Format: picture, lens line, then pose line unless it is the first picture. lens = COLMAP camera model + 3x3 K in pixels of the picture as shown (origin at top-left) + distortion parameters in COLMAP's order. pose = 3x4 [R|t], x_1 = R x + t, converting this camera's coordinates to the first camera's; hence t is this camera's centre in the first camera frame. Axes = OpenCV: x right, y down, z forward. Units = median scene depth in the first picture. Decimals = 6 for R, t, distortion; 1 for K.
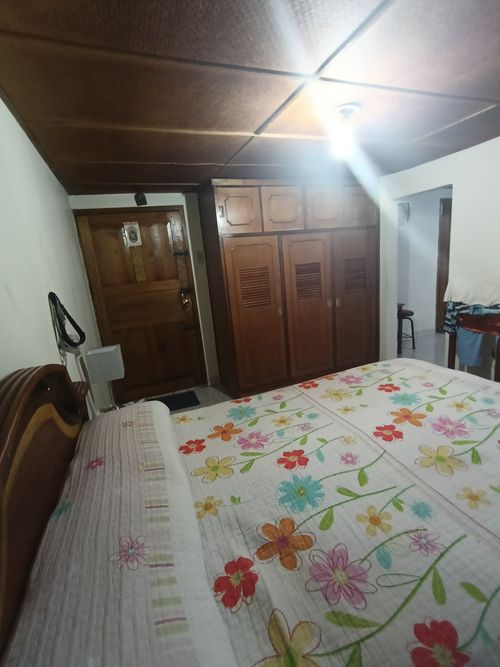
lens RADIAL K [[315.8, 0, 252.7], [0, 315.8, 335.9], [0, 0, 1]] dist [-0.001552, -0.000070]
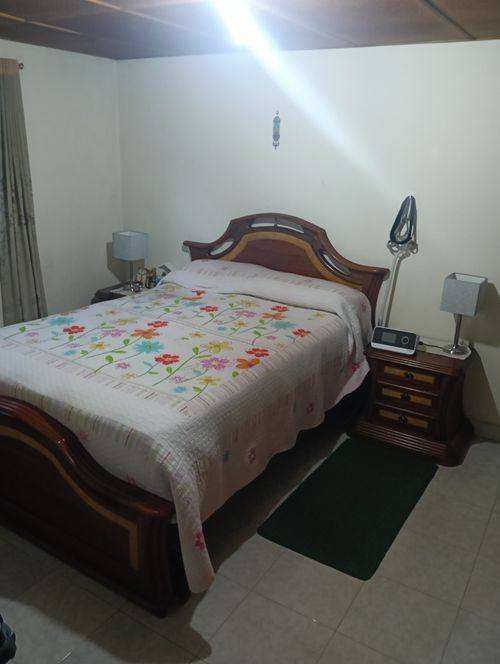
lens RADIAL K [[550.9, 0, 250.0], [0, 550.9, 332.0], [0, 0, 1]] dist [0.085499, -0.183561]
pose [[-0.801151, 0.242442, -0.547156, 1.180448], [-0.110571, 0.838564, 0.533464, -0.793210], [0.588160, 0.487884, -0.645009, 2.316397]]
